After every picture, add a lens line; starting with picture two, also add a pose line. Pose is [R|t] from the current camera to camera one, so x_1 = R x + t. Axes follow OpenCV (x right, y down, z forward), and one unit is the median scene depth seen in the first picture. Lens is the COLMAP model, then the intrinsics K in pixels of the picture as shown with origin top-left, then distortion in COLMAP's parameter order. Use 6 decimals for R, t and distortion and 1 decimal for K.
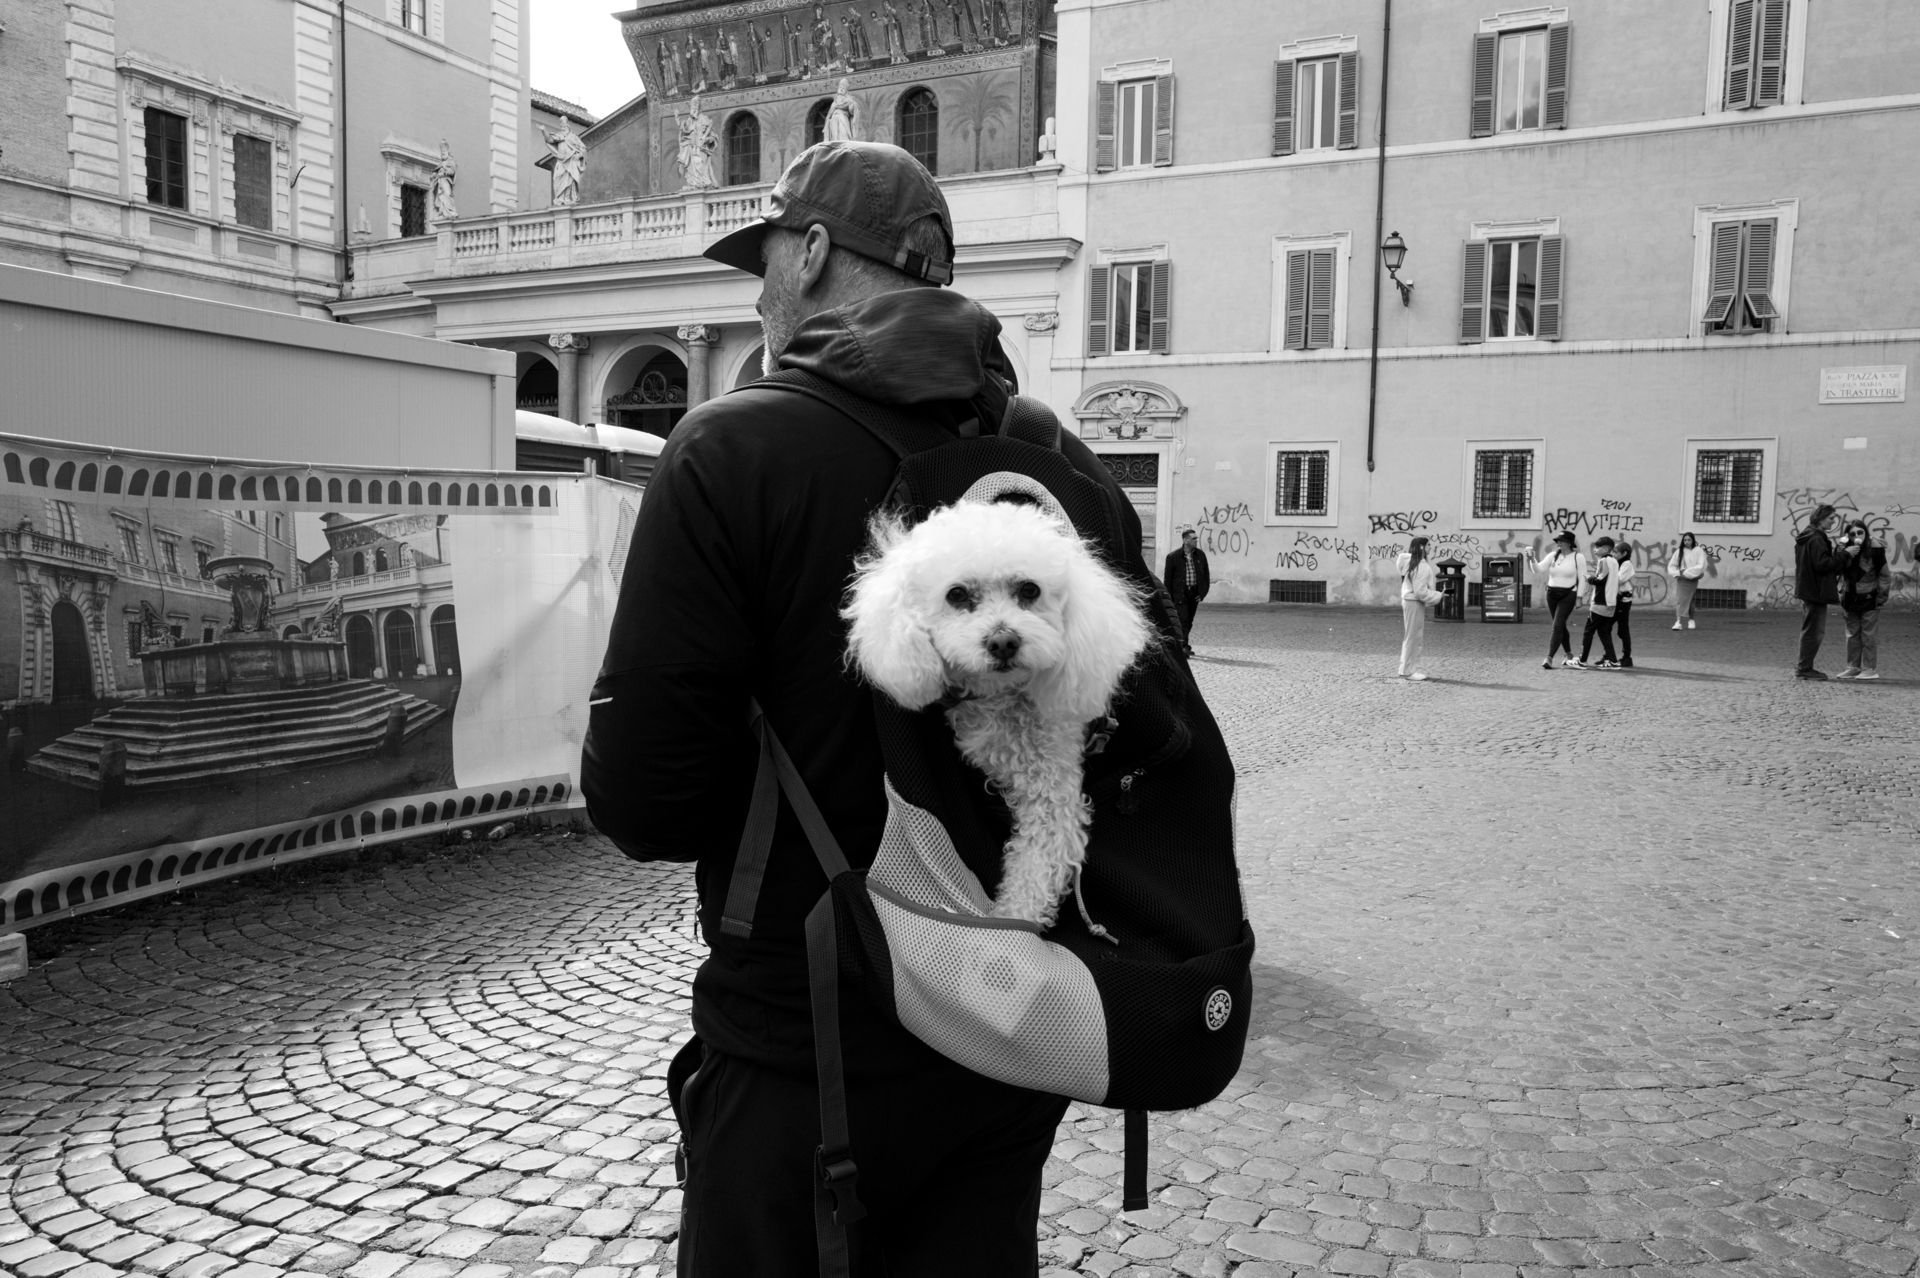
lens RADIAL K [[1392.6, 0, 960.0], [0, 1392.6, 639.0], [0, 0, 1]] dist [-0.022816, 0.011214]
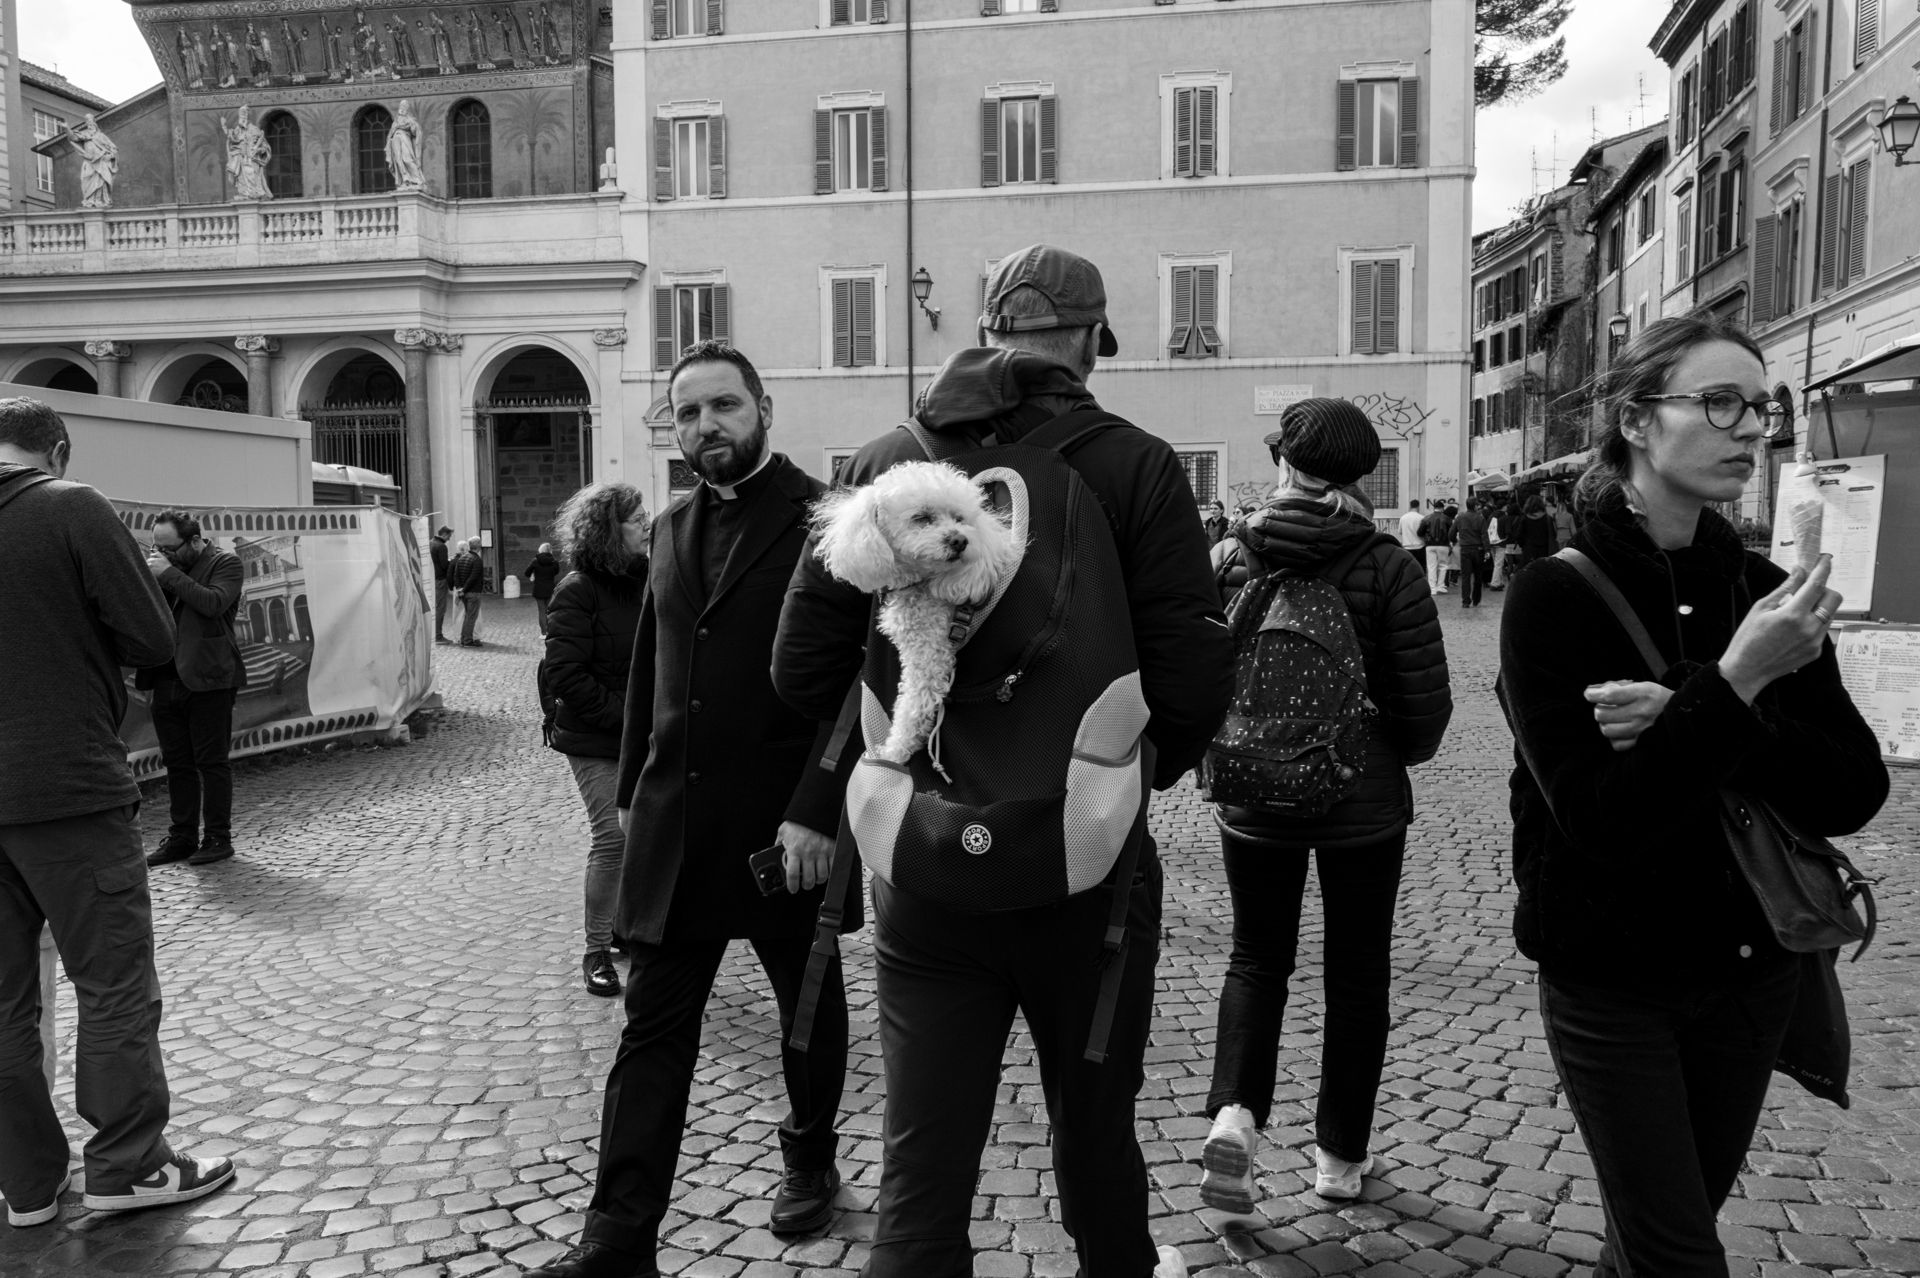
lens RADIAL K [[1392.6, 0, 960.0], [0, 1392.6, 639.0], [0, 0, 1]] dist [-0.022816, 0.011214]
pose [[0.951498, -0.049278, 0.303683, -0.022176], [0.048625, 0.998770, 0.009714, 0.006721], [-0.303788, 0.005524, 0.952724, -0.102296]]
